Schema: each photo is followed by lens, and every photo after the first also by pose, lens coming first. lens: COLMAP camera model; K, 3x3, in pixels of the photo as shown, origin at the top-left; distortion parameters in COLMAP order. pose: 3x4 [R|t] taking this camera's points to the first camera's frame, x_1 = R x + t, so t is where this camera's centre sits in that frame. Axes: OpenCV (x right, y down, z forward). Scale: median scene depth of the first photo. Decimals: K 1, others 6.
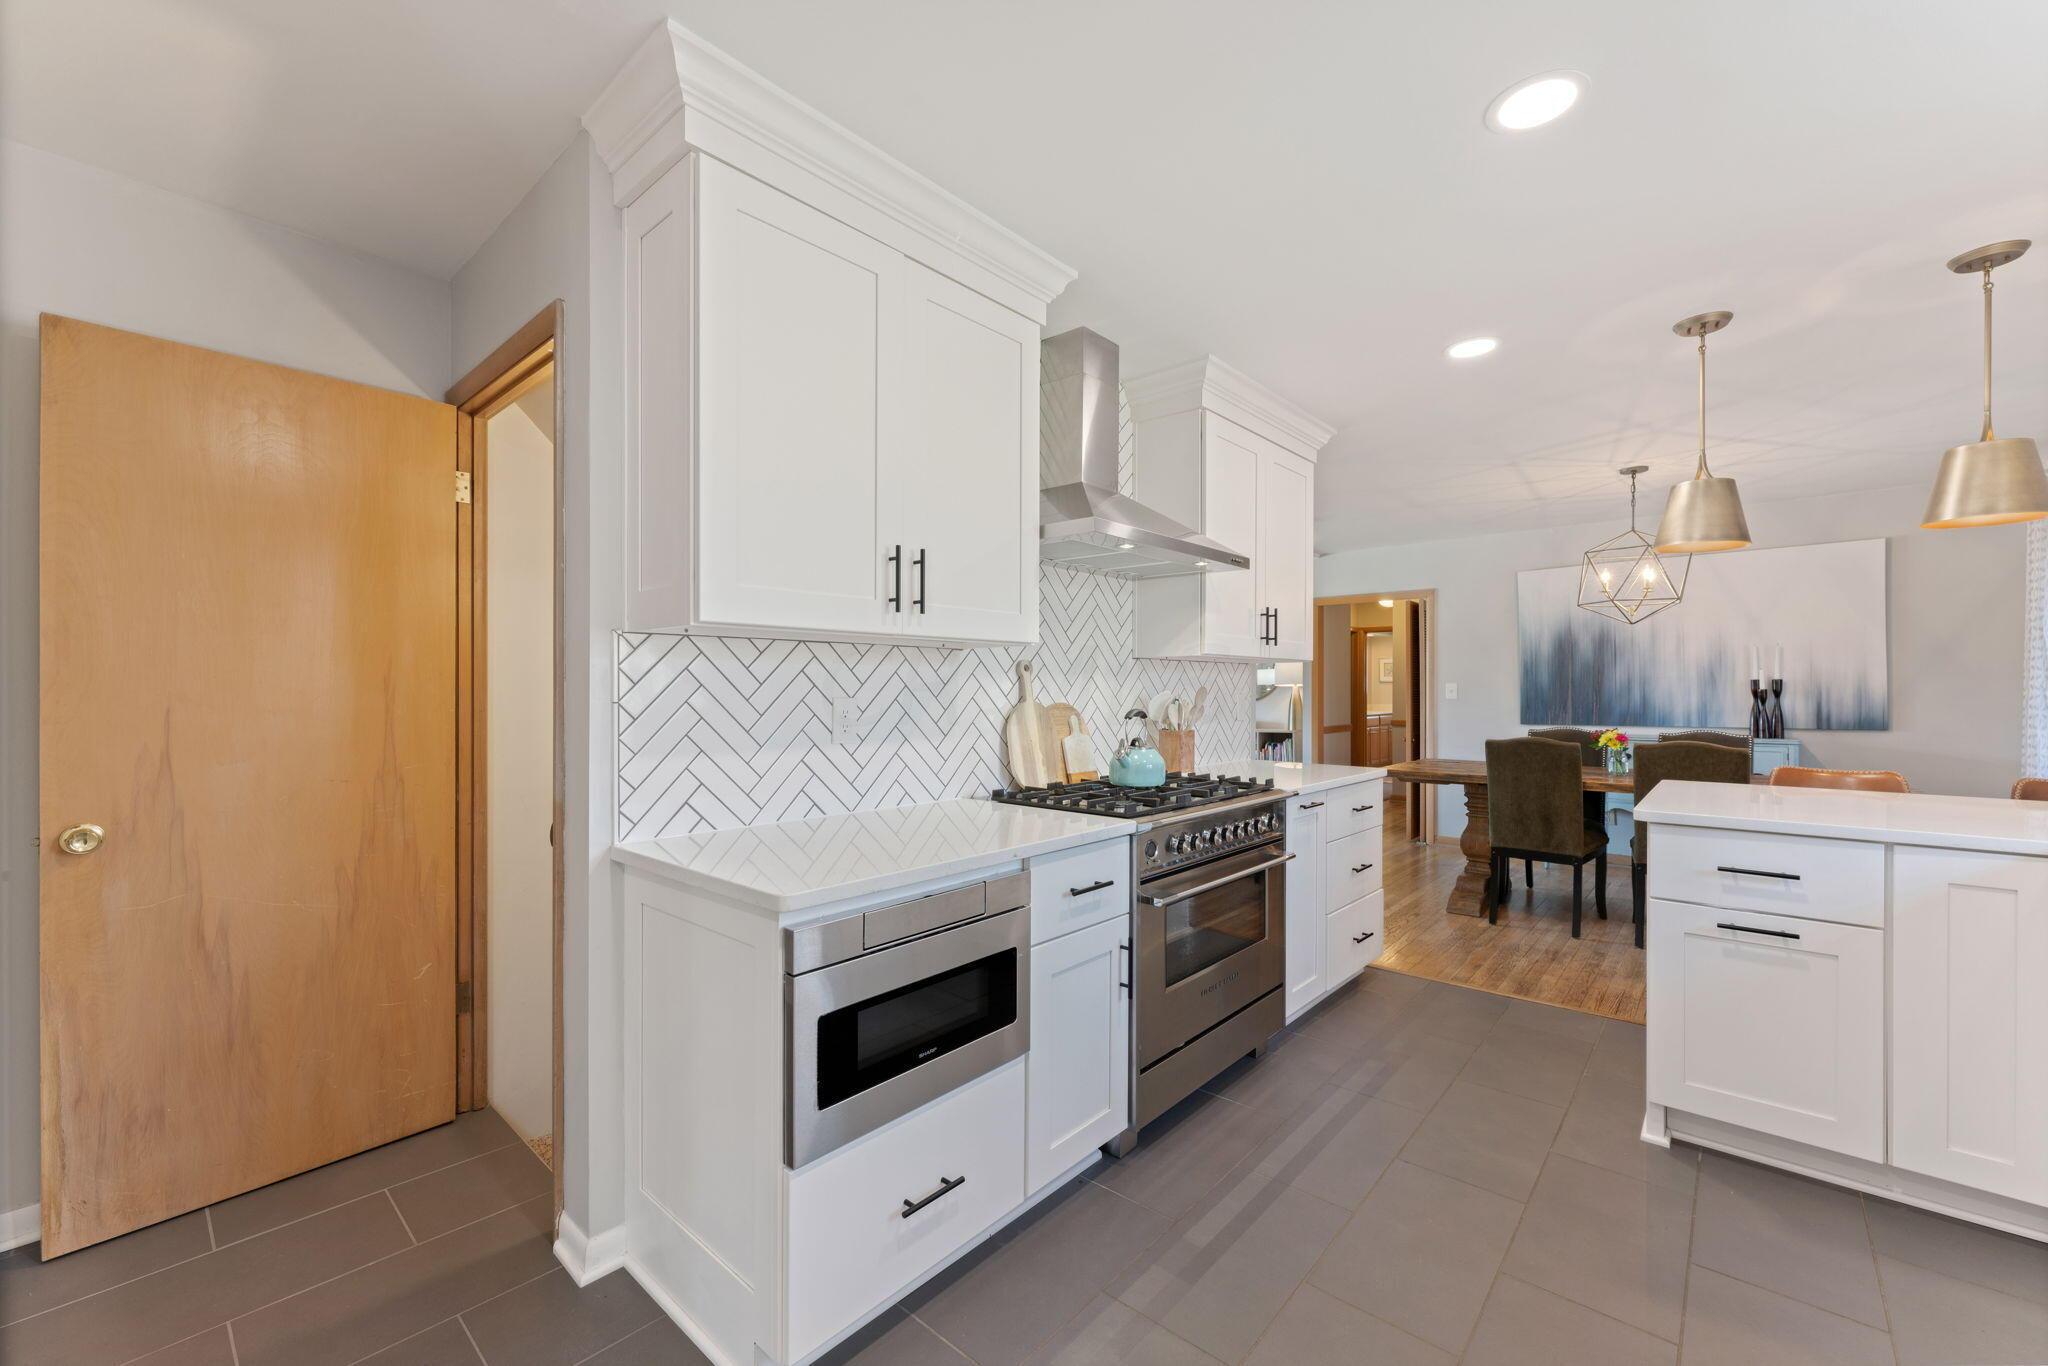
lens RADIAL K [[827.7, 0, 1025.0], [0, 827.7, 686.5], [0, 0, 1]] dist [-0.001690, -0.000098]
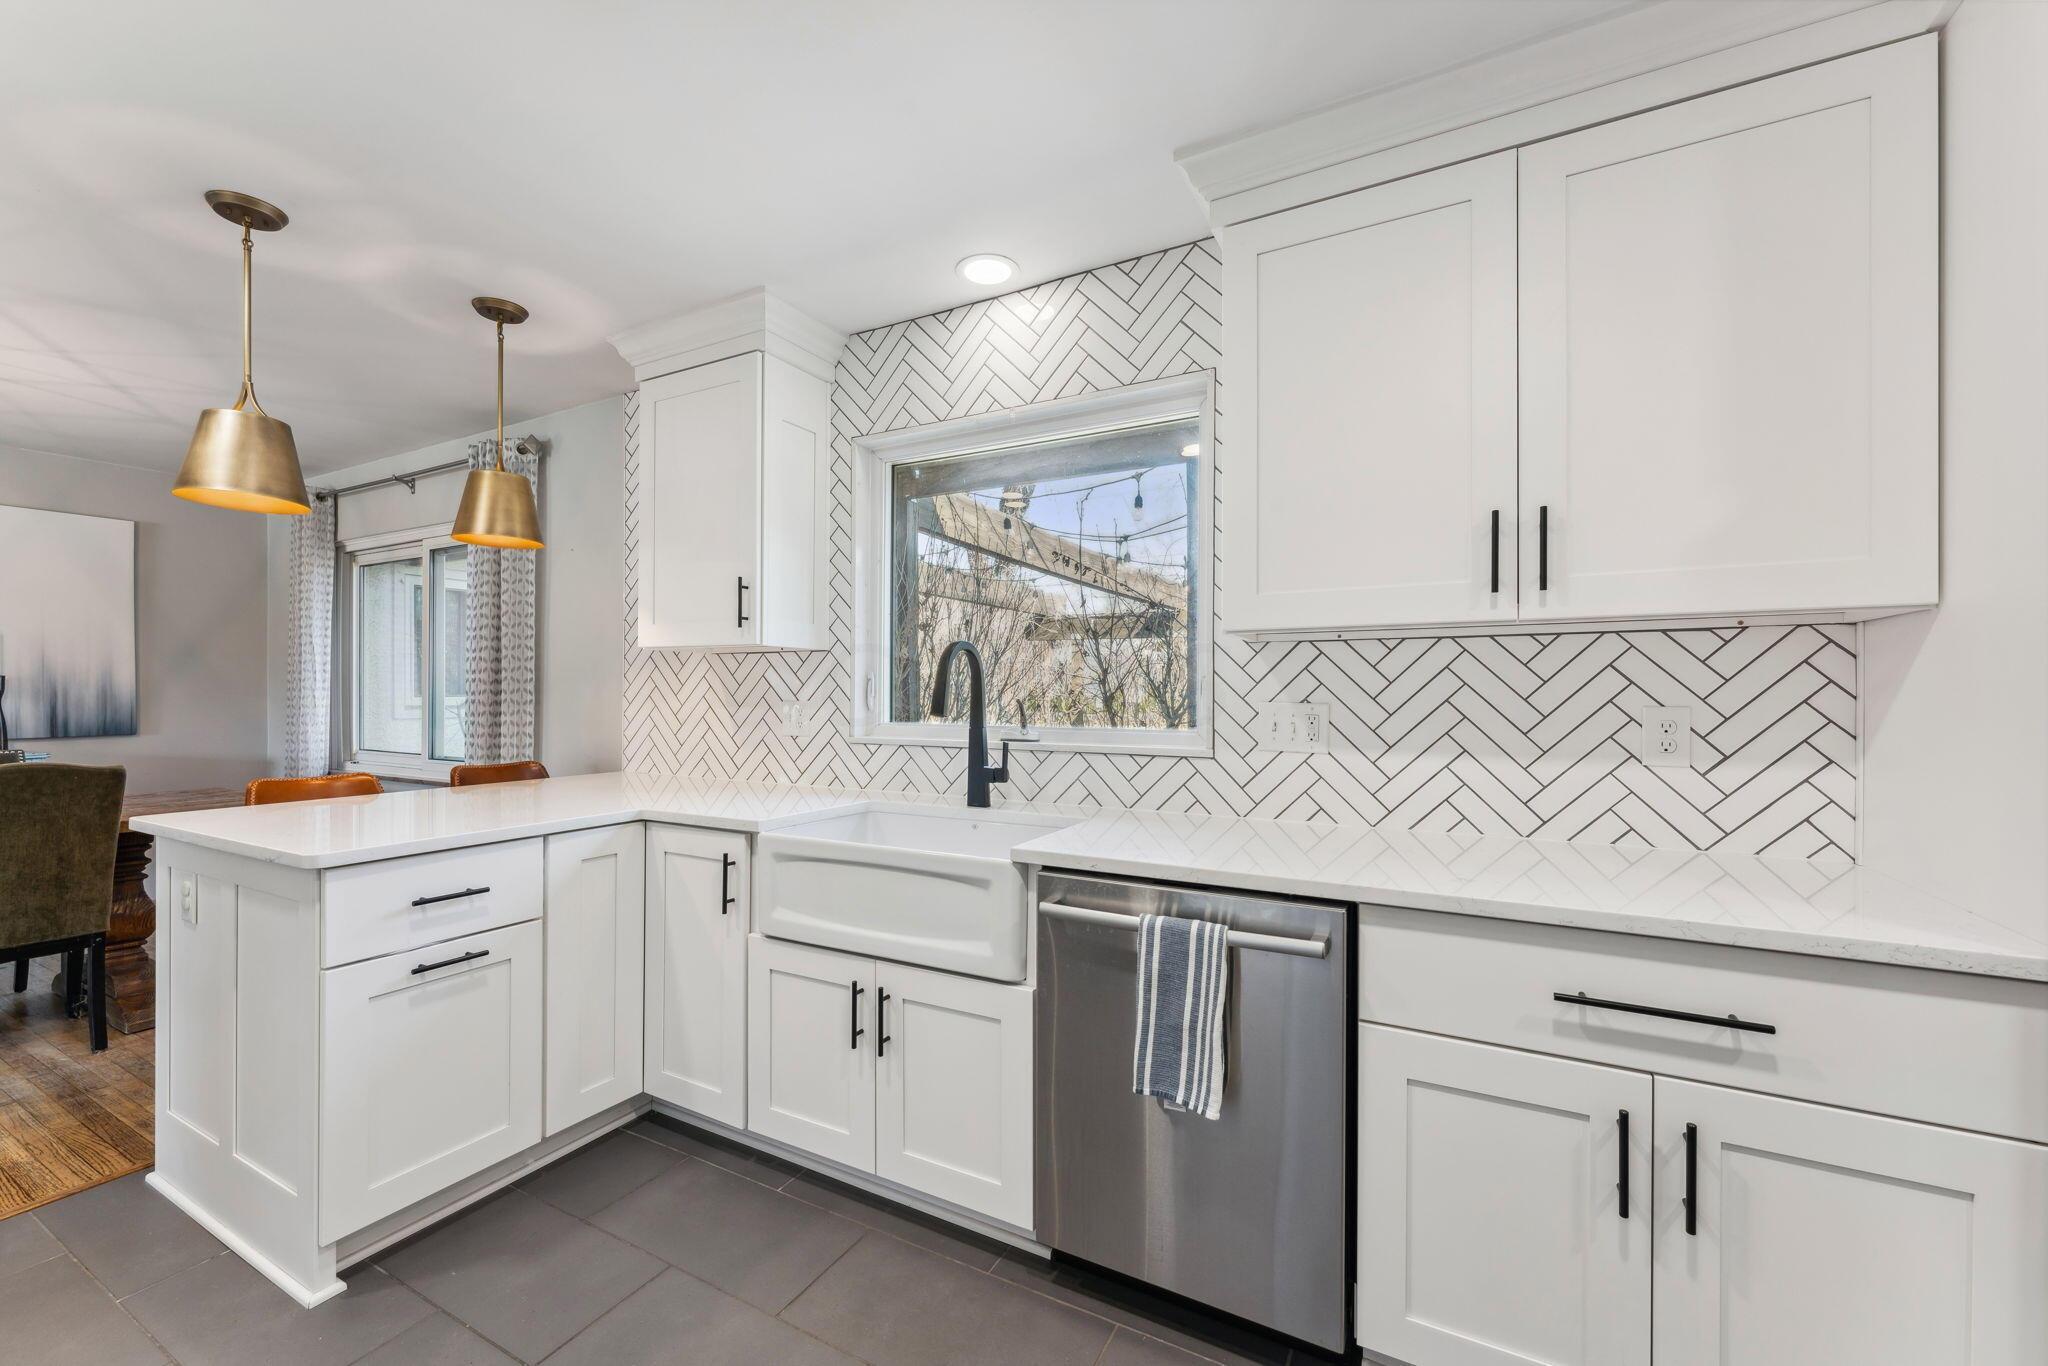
lens RADIAL K [[827.7, 0, 1016.1], [0, 827.7, 692.1], [0, 0, 1]] dist [-0.001690, -0.000098]
pose [[-0.227626, -0.000440, 0.973749, -0.048071], [-0.004699, 0.999989, -0.000646, 0.002727], [-0.973737, -0.004723, -0.227625, 0.272383]]
